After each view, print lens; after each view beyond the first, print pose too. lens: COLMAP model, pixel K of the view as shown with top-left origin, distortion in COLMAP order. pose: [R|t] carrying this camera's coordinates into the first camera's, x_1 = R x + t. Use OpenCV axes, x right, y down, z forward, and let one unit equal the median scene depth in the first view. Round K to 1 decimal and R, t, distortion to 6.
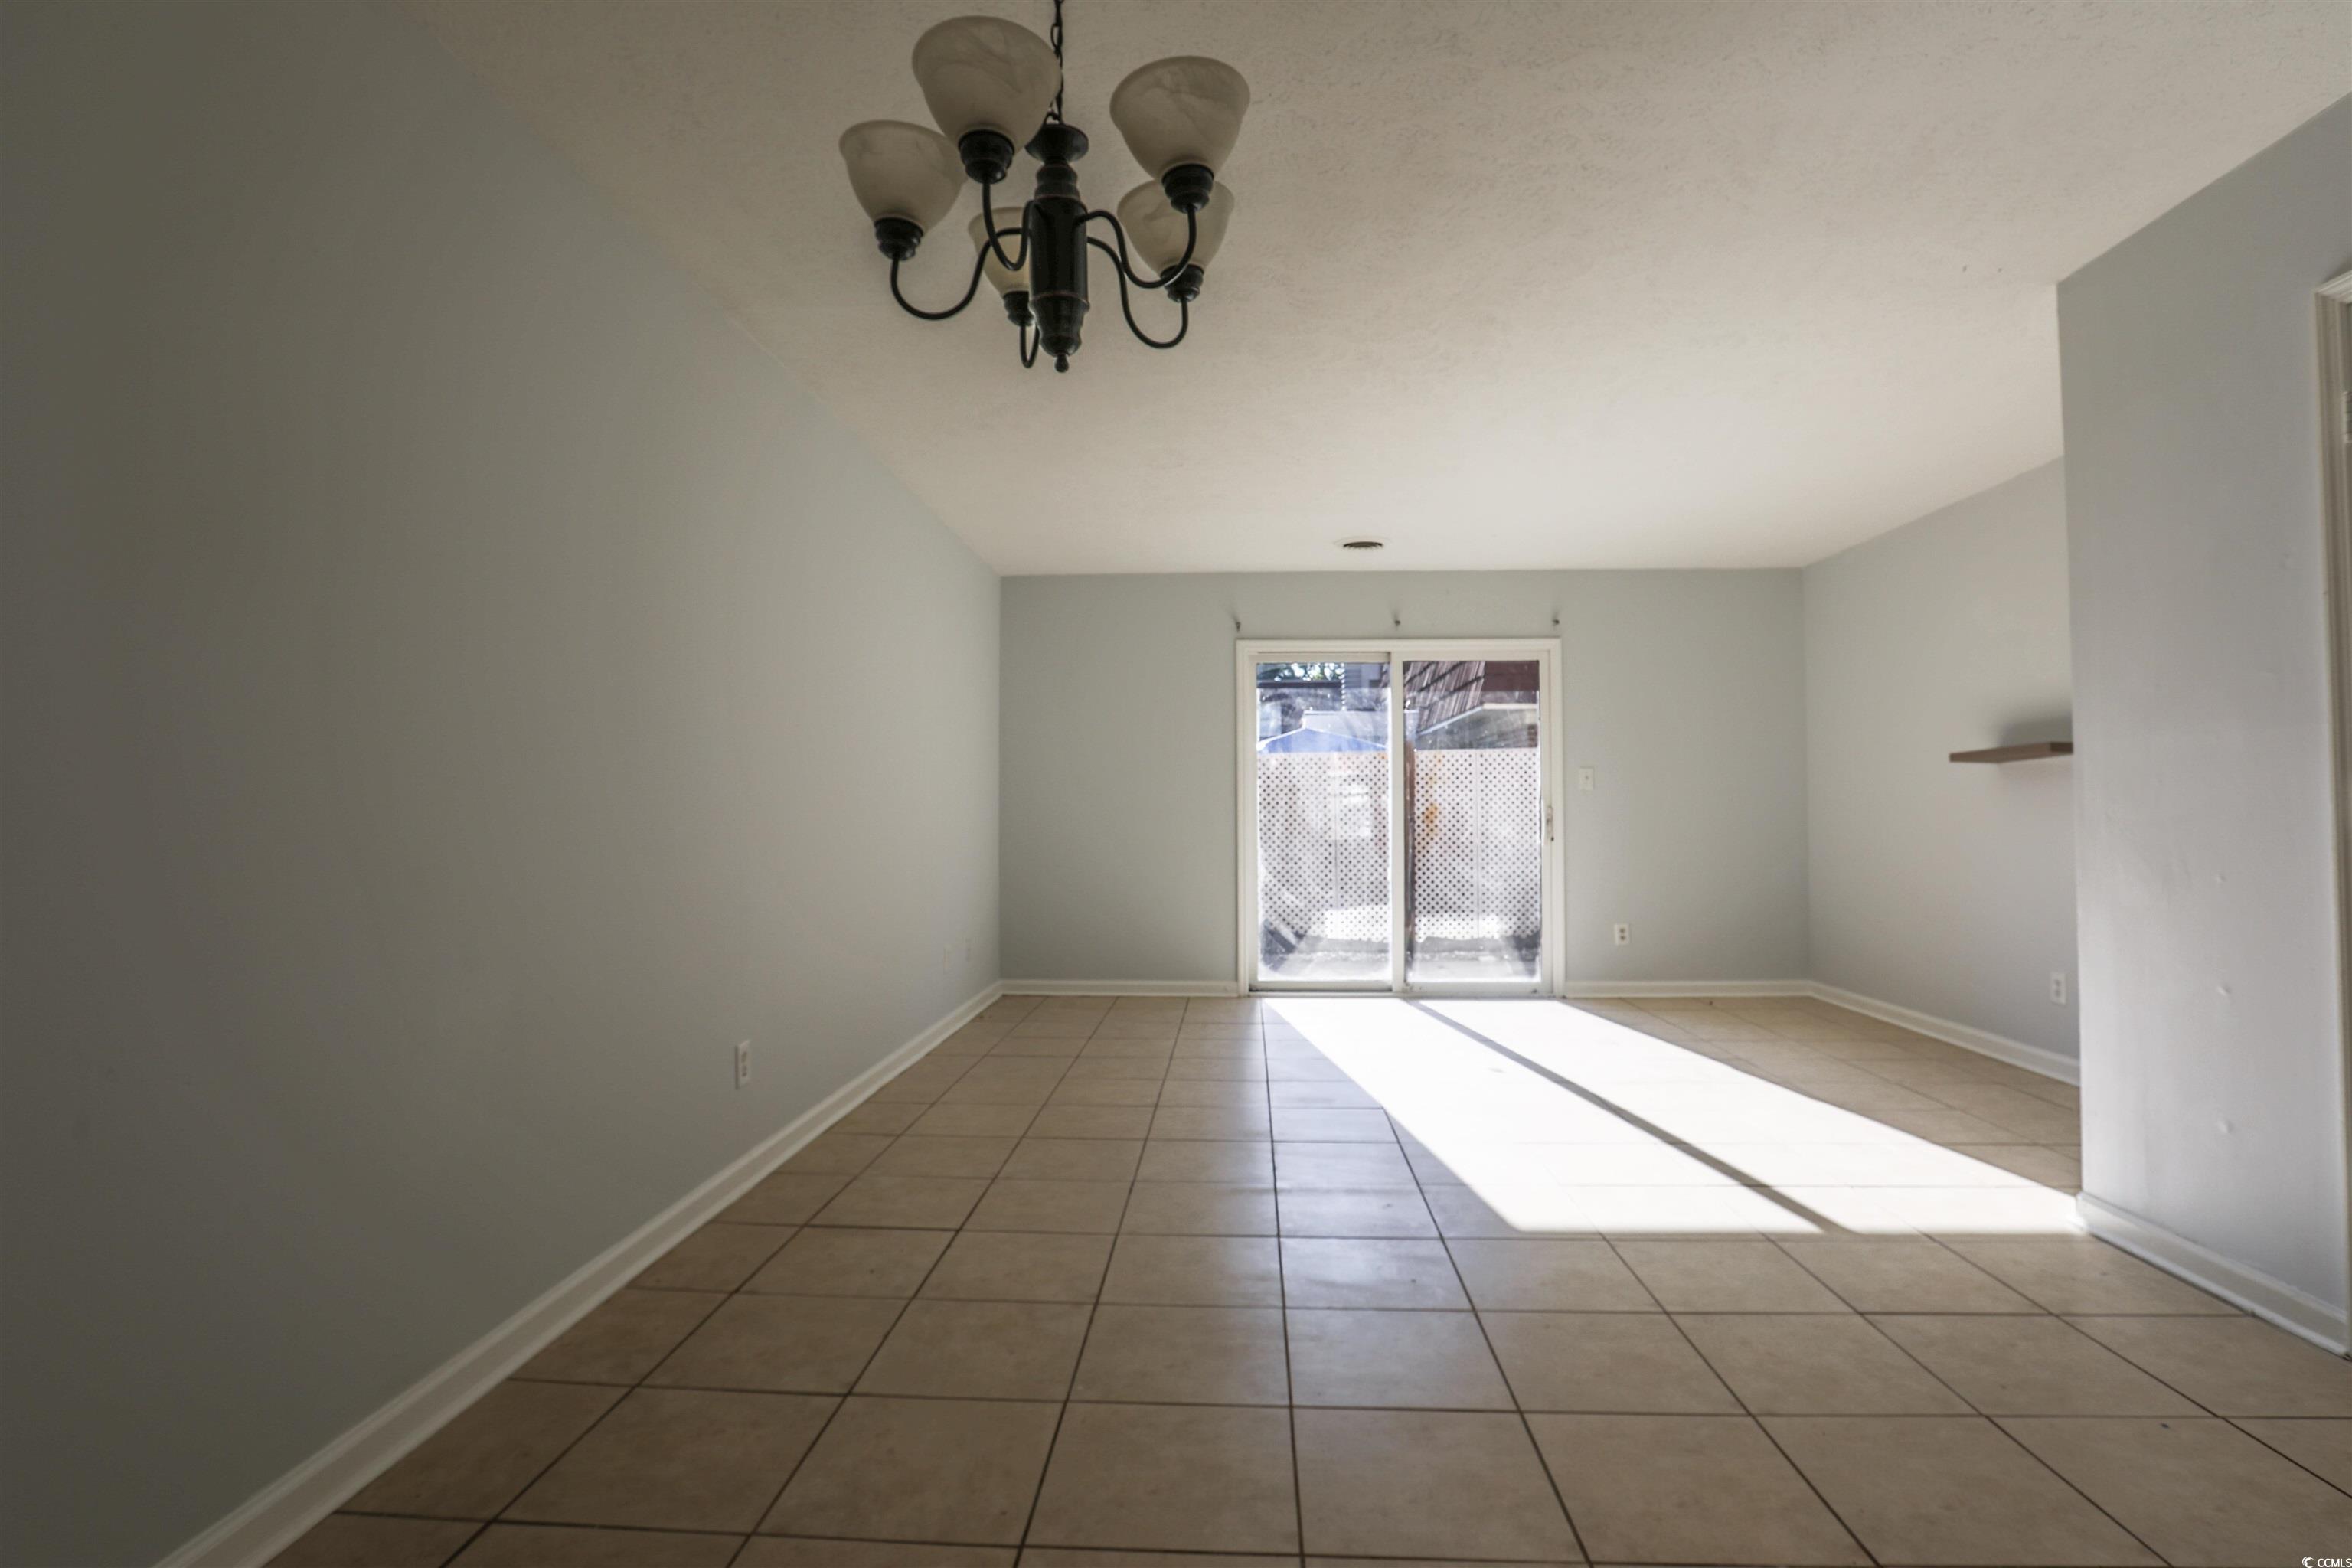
lens RADIAL K [[1140.1, 0, 1181.2], [0, 1140.1, 778.6], [0, 0, 1]] dist [-0.060960, 0.027963]
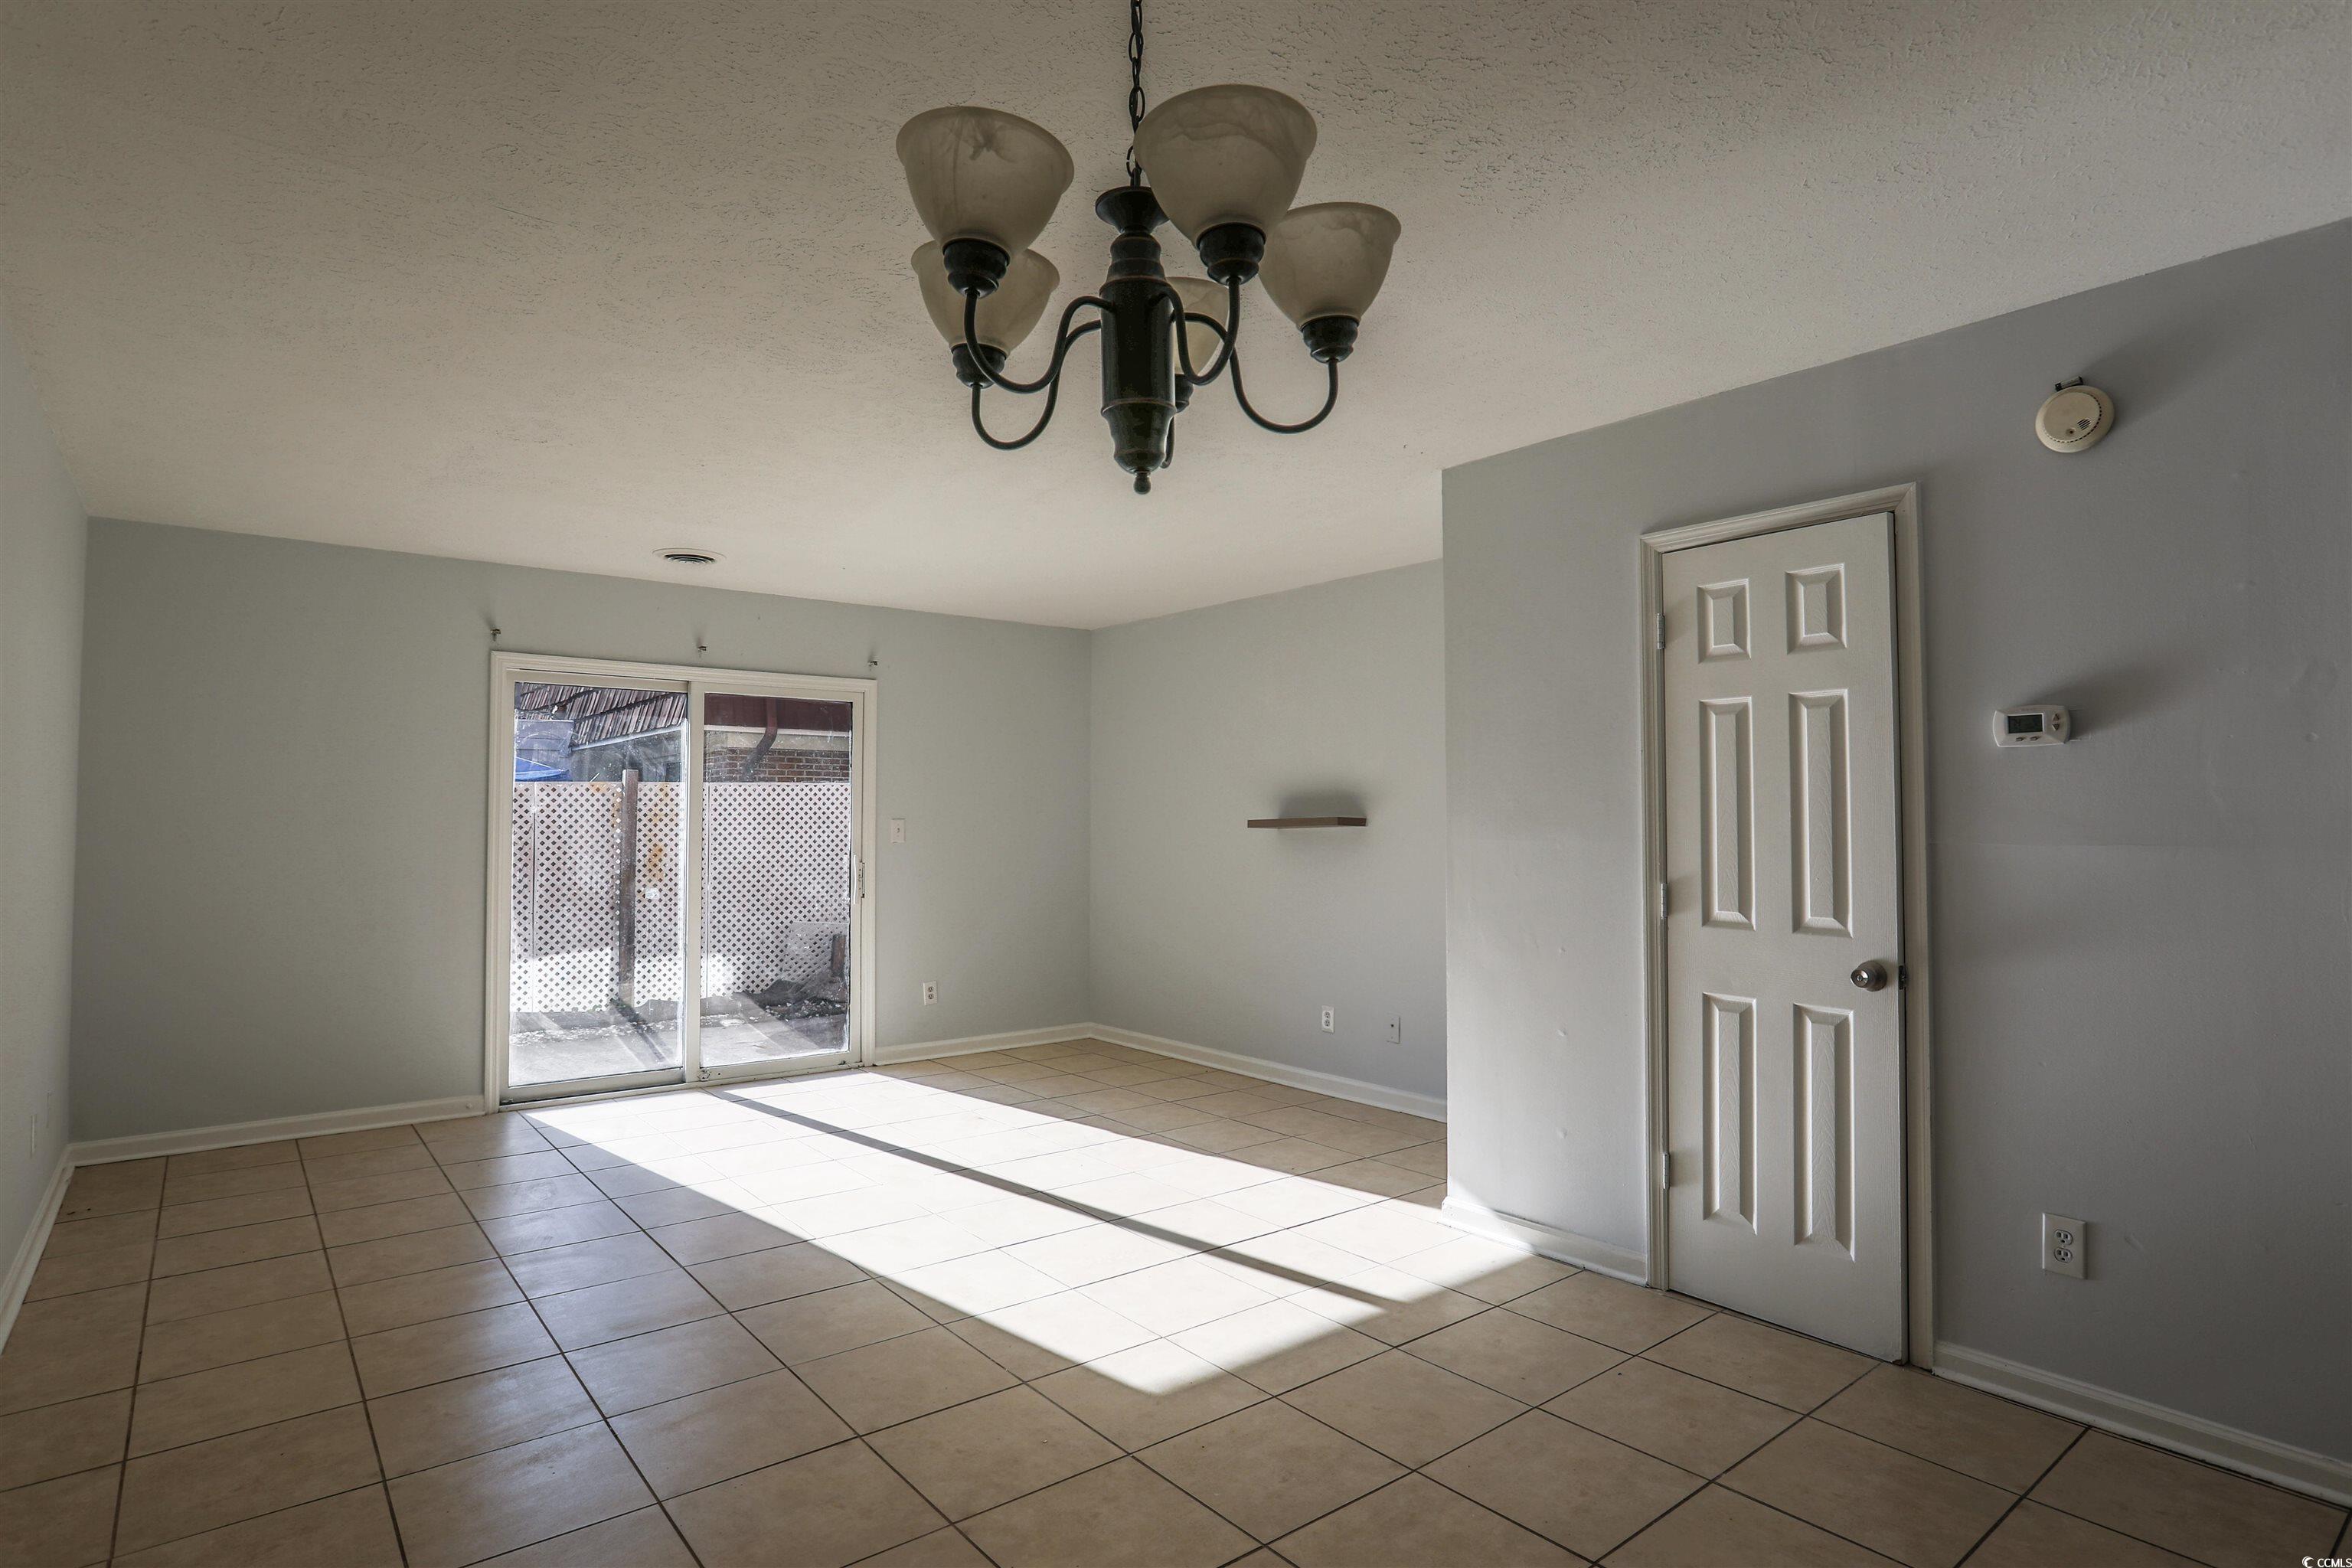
lens RADIAL K [[1236.8, 0, 1190.0], [0, 1236.8, 773.5], [0, 0, 1]] dist [-0.072575, 0.041039]
pose [[0.740051, 0.028266, 0.671957, -0.158137], [-0.020473, 0.999600, -0.019501, -0.033726], [-0.672239, 0.000675, 0.740334, 0.076643]]
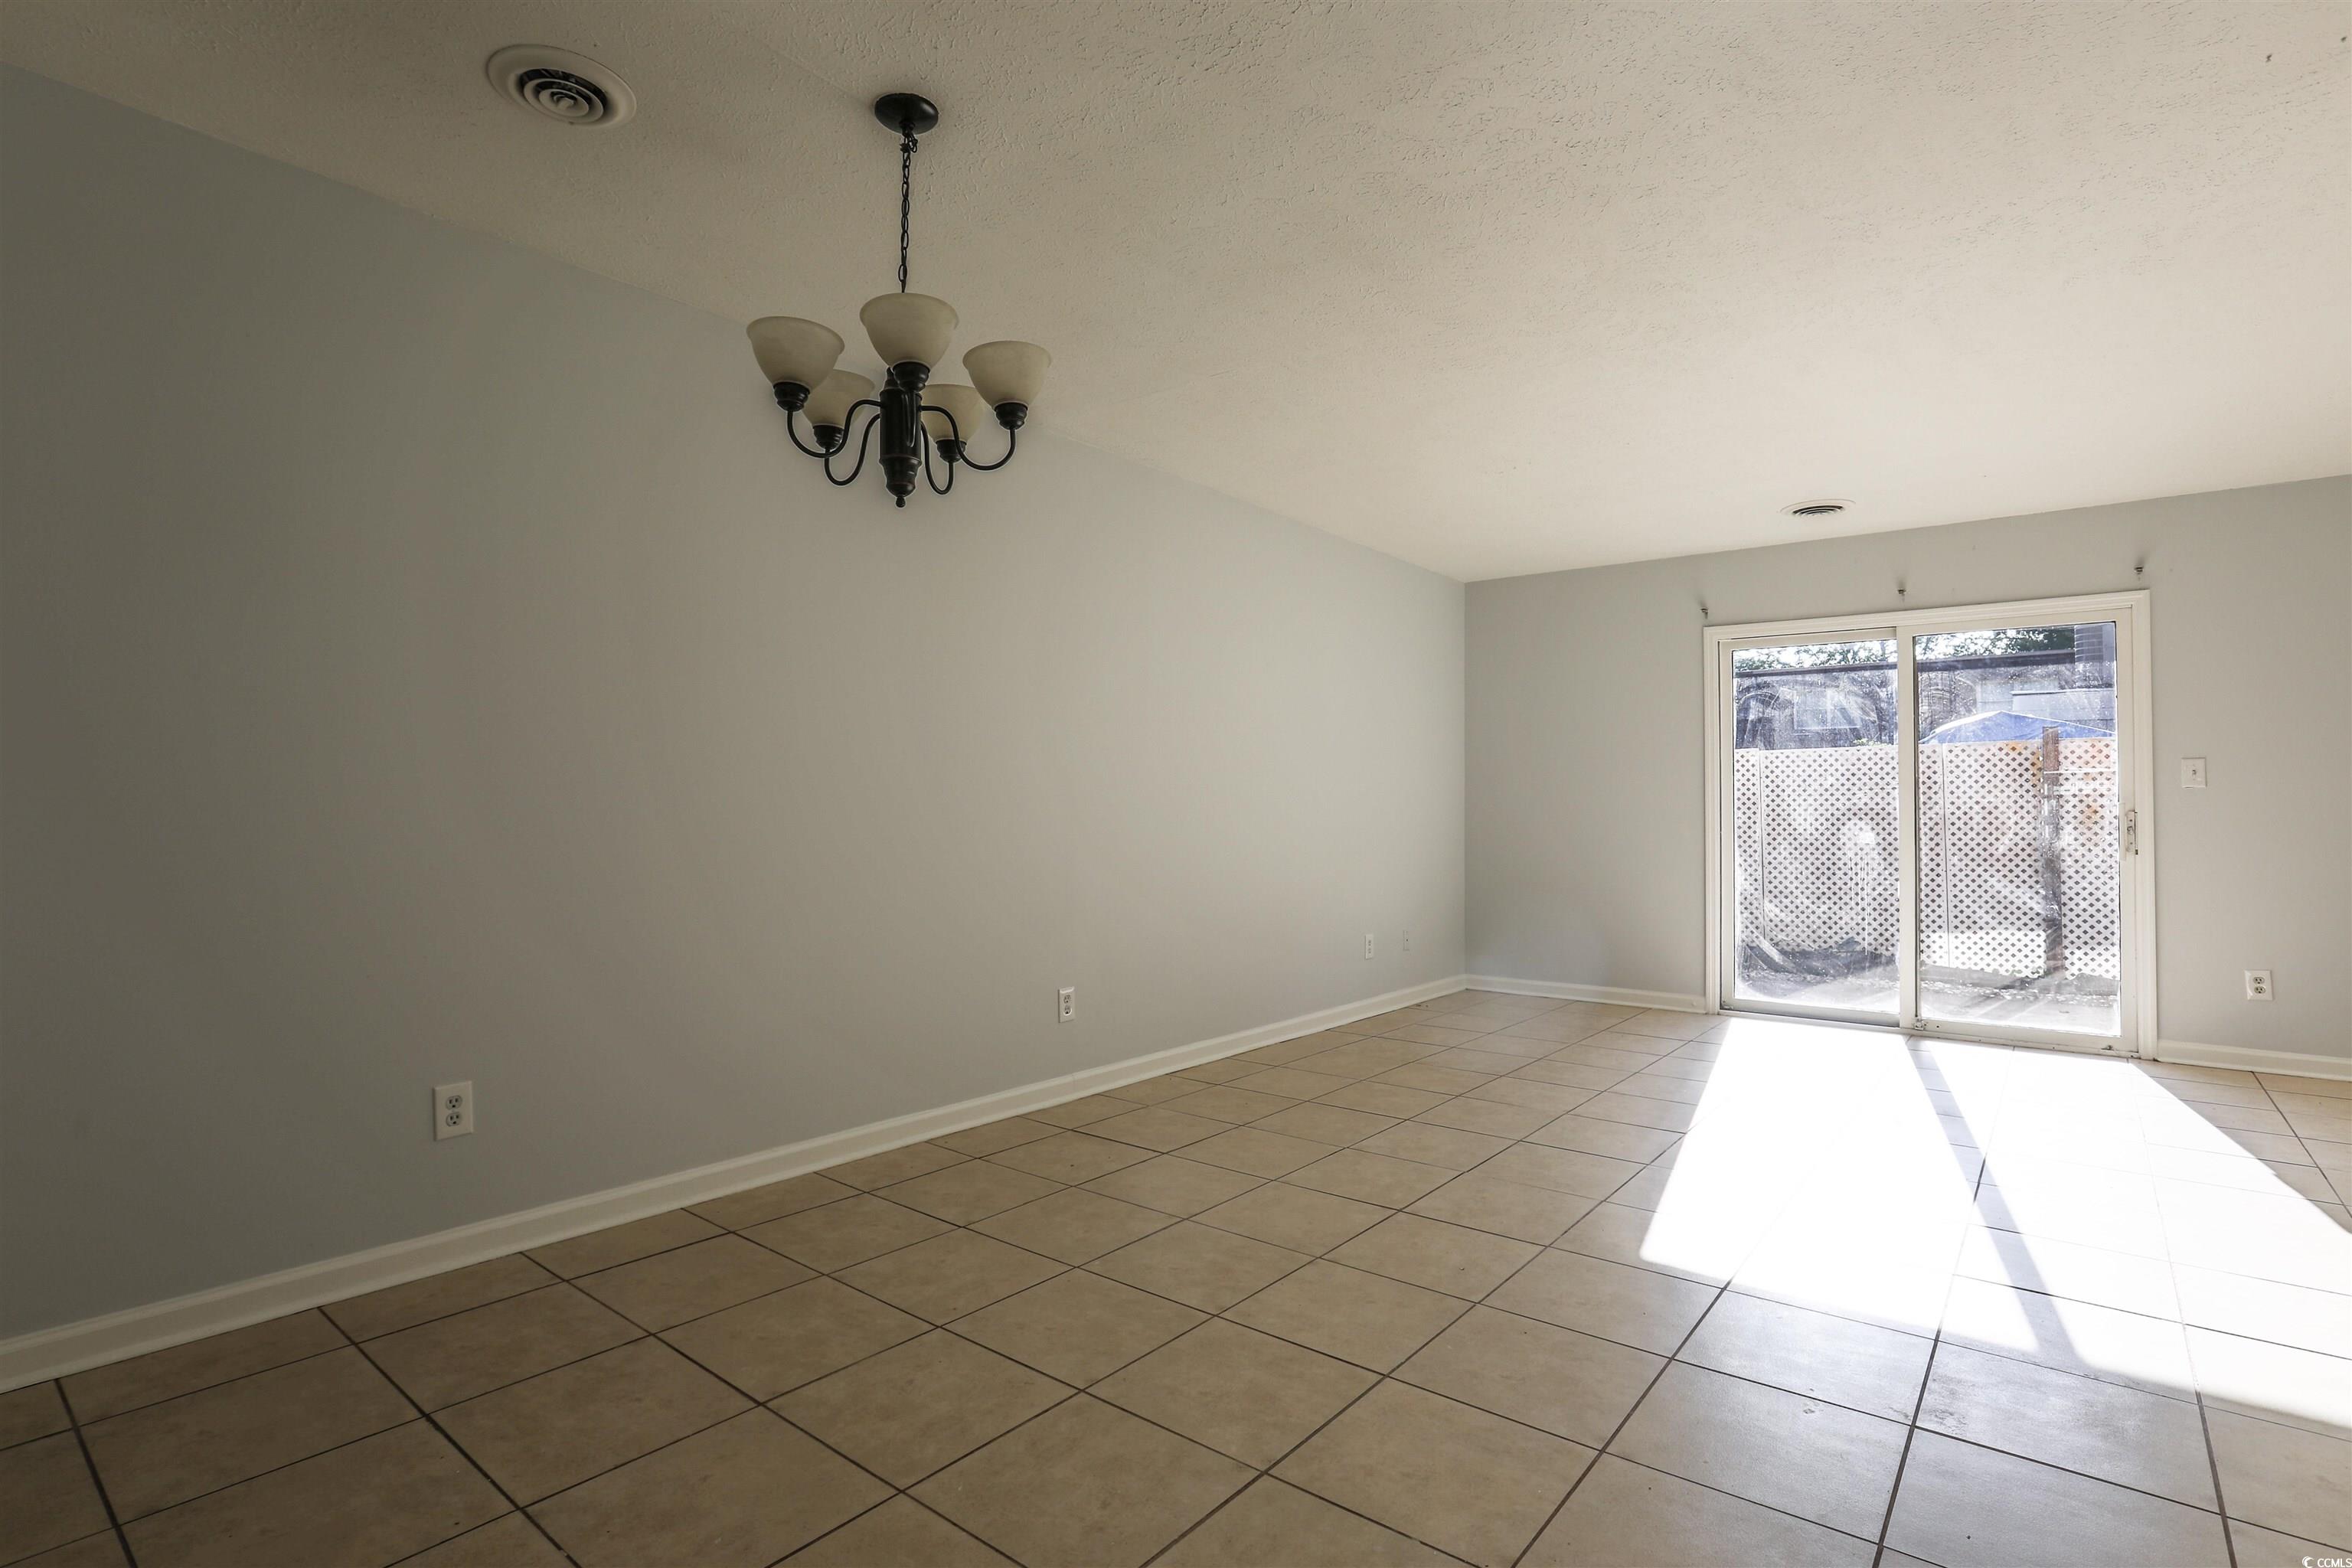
lens RADIAL K [[1141.6, 0, 1169.0], [0, 1141.6, 771.7], [0, 0, 1]] dist [-0.046226, 0.013617]
pose [[0.810450, -0.011475, -0.585695, 0.243579], [0.008439, 0.999933, -0.007913, -0.000976], [0.585747, 0.001470, 0.810493, 0.003993]]
